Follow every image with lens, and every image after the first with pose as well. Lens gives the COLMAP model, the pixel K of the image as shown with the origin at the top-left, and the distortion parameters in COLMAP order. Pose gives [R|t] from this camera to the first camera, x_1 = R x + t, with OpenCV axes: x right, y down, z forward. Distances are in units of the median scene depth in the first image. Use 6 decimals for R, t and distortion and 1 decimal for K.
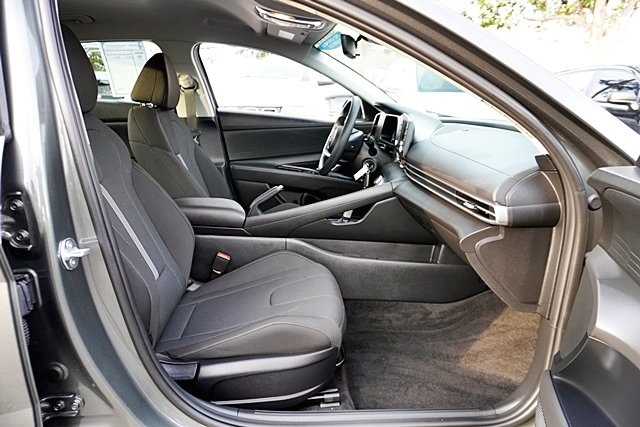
lens RADIAL K [[427.6, 0, 322.6], [0, 427.6, 213.0], [0, 0, 1]] dist [-0.033316, 0.012914]
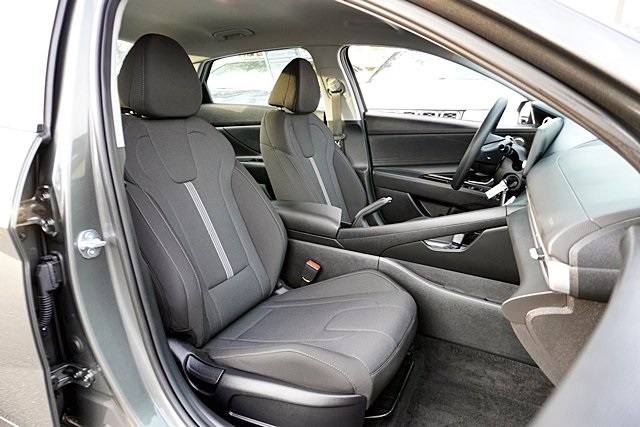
lens RADIAL K [[427.6, 0, 319.5], [0, 427.6, 214.5], [0, 0, 1]] dist [-0.033316, 0.012914]
pose [[0.871178, 0.107949, -0.478953, 0.221328], [-0.109900, 0.993652, 0.024055, -0.035882], [0.478510, 0.031680, 0.877511, 0.147733]]
